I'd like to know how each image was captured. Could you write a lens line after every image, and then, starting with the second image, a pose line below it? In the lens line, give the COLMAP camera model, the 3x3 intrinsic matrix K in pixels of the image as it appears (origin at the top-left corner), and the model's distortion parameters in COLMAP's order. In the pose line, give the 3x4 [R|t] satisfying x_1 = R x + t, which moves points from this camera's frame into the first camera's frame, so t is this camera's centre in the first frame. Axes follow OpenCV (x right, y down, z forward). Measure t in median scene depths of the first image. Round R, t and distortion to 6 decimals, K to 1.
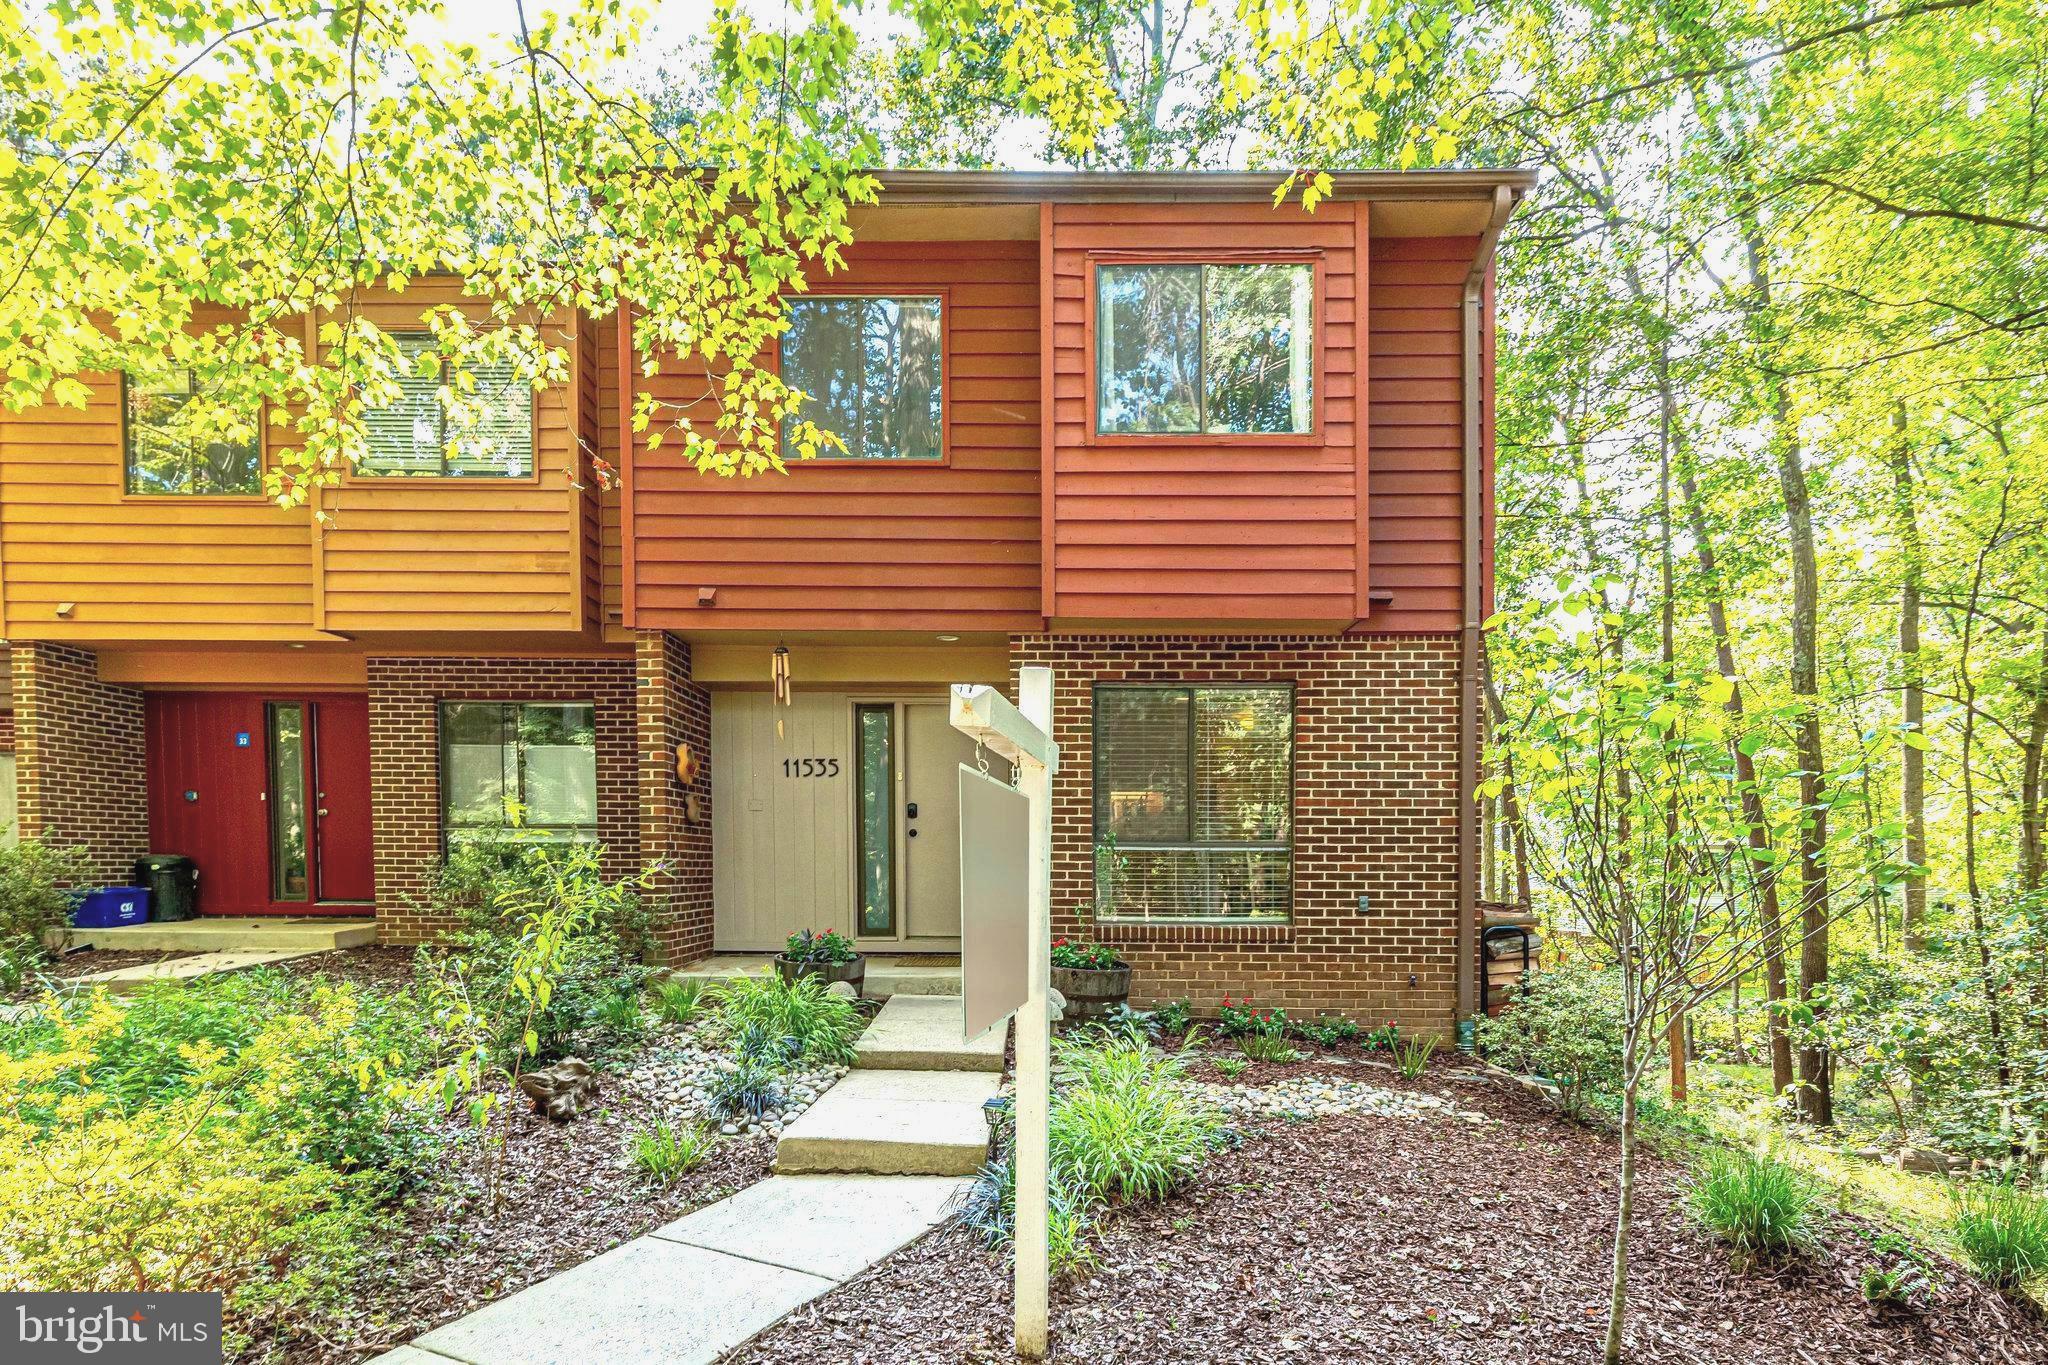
lens RADIAL K [[1087.0, 0, 1031.6], [0, 1087.0, 621.0], [0, 0, 1]] dist [-0.000295, -0.000106]
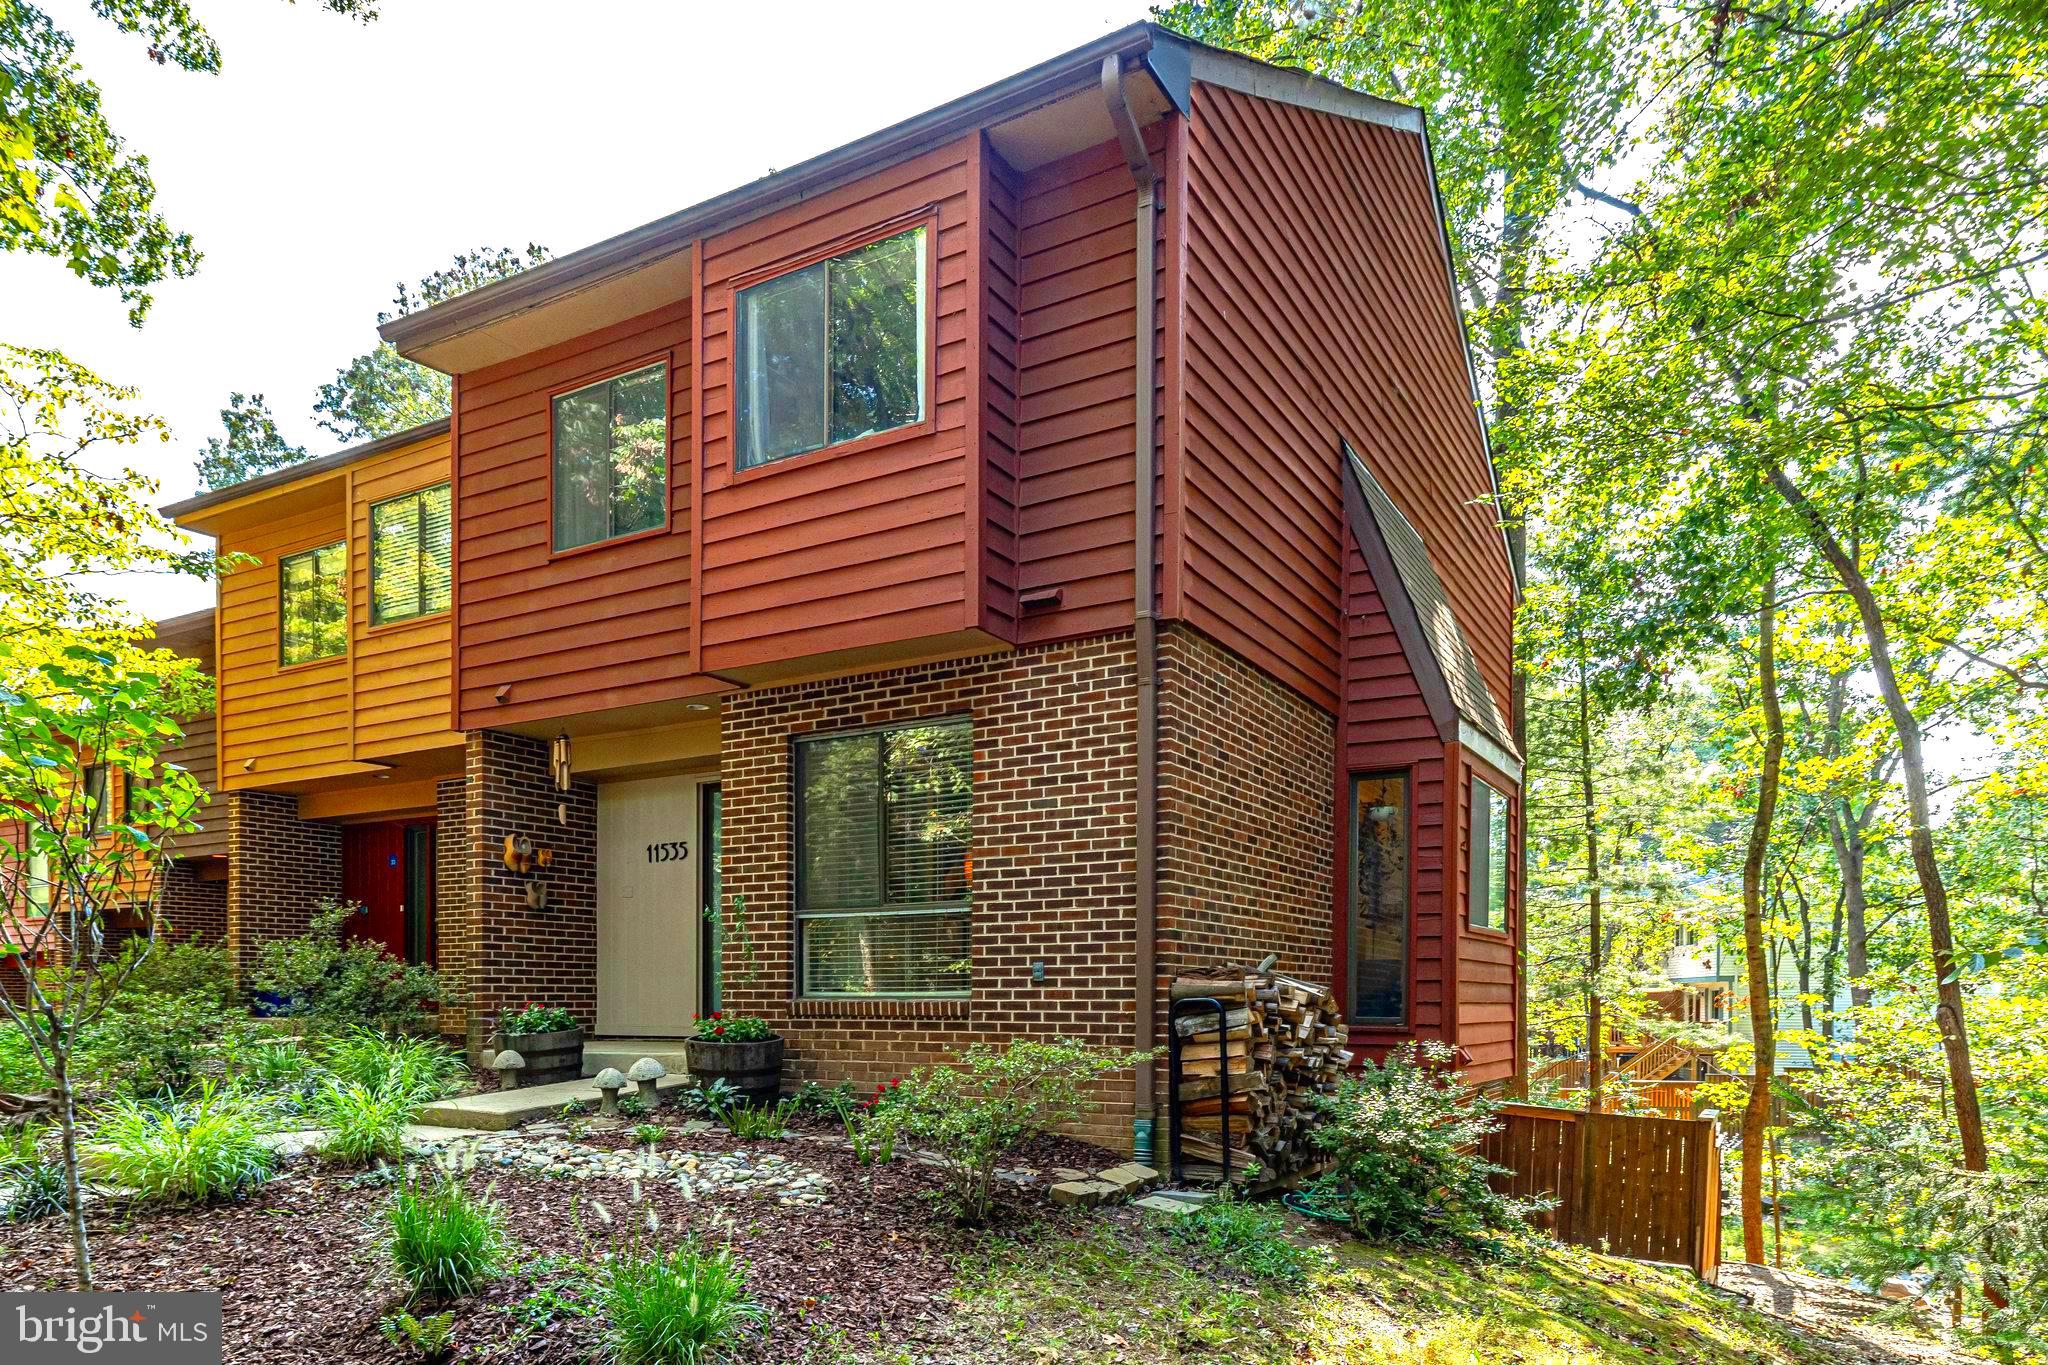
lens RADIAL K [[1279.0, 0, 1024.6], [0, 1279.0, 685.2], [0, 0, 1]] dist [0.019526, 0.000924]
pose [[0.872110, -0.121533, -0.473977, 0.768408], [0.111887, 0.992530, -0.048627, 0.090489], [0.476346, -0.010624, 0.879194, 0.147649]]
